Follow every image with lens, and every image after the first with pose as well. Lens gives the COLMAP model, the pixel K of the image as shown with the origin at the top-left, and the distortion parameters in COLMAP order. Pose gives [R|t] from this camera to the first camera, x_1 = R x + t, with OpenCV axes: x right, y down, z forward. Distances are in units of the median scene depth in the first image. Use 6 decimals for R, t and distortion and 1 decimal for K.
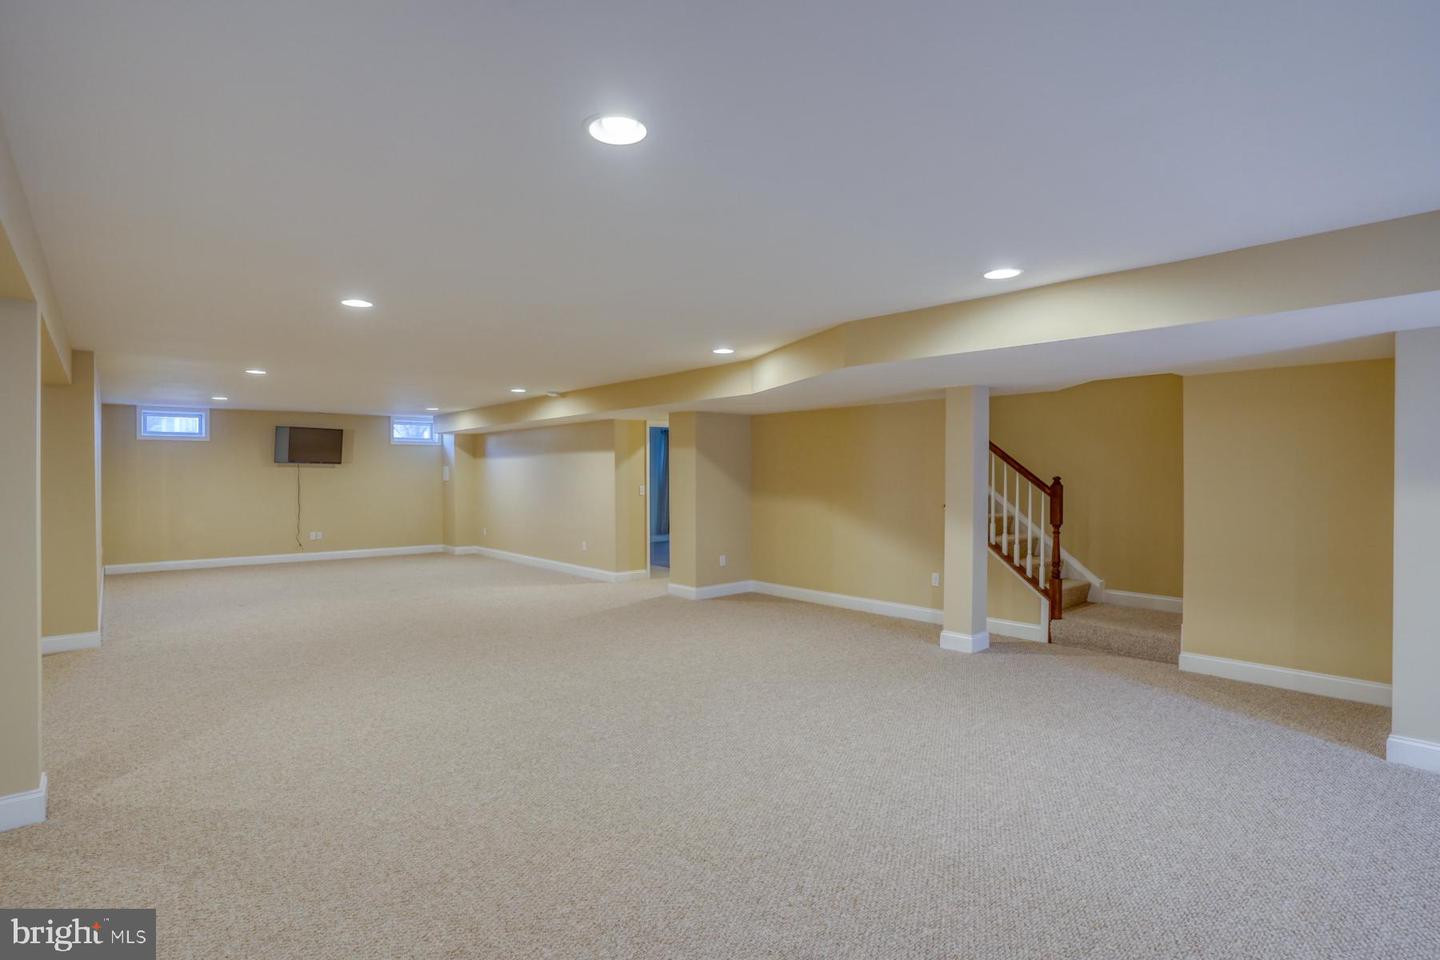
lens RADIAL K [[724.7, 0, 722.0], [0, 724.7, 474.5], [0, 0, 1]] dist [-0.070185, 0.037616]
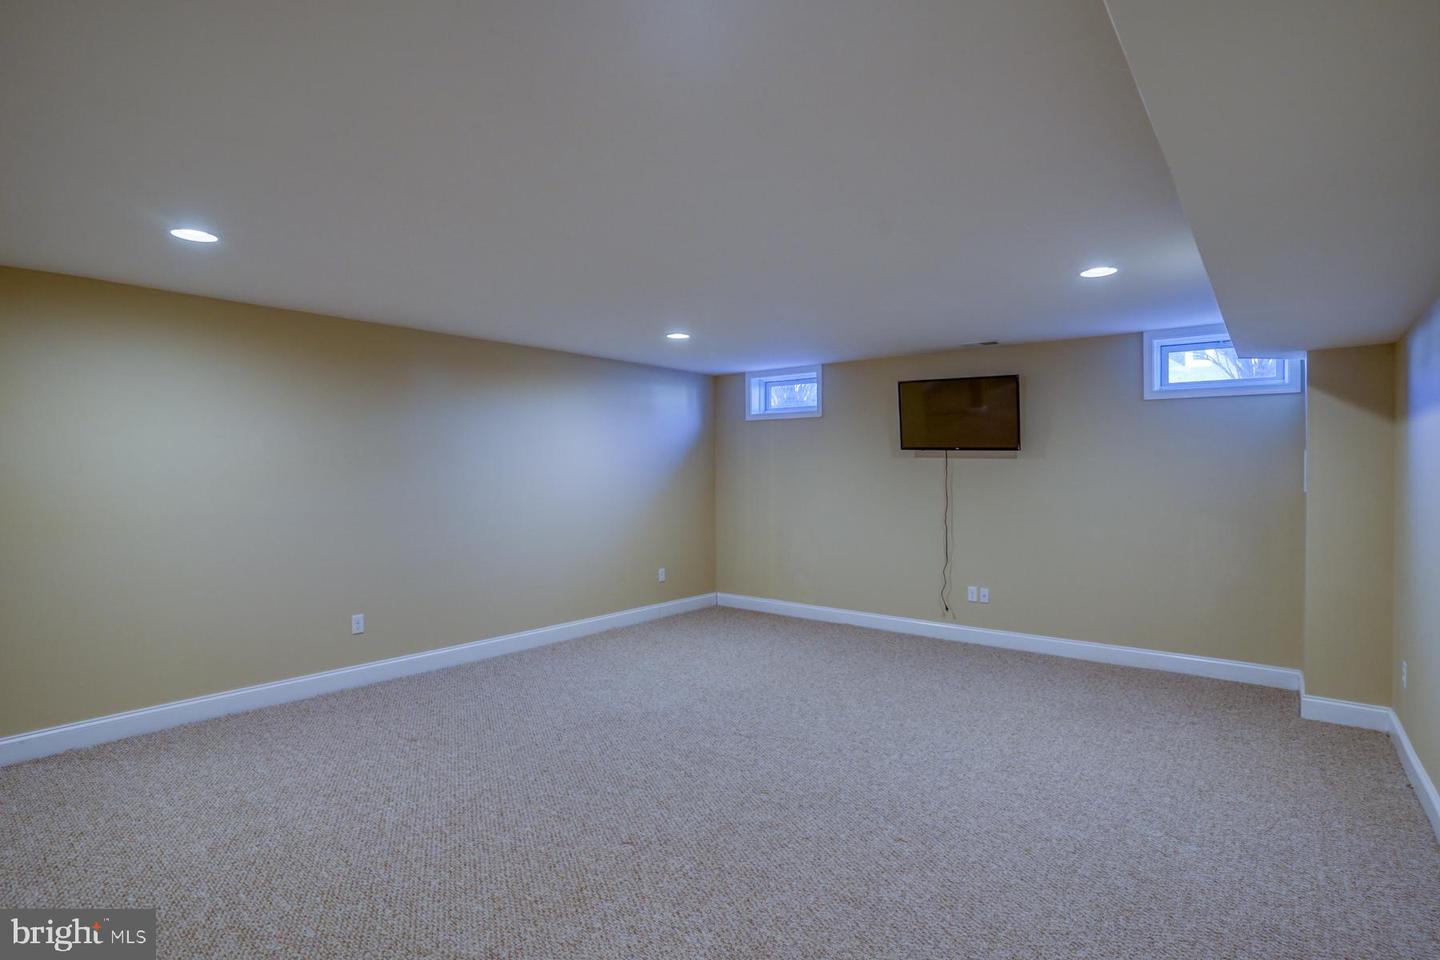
lens RADIAL K [[706.7, 0, 729.3], [0, 706.7, 471.3], [0, 0, 1]] dist [-0.066802, 0.033305]
pose [[0.191072, 0.019187, -0.981388, -0.125308], [0.015159, 0.999632, 0.022495, -0.013912], [0.981459, -0.019175, 0.190711, 0.741065]]
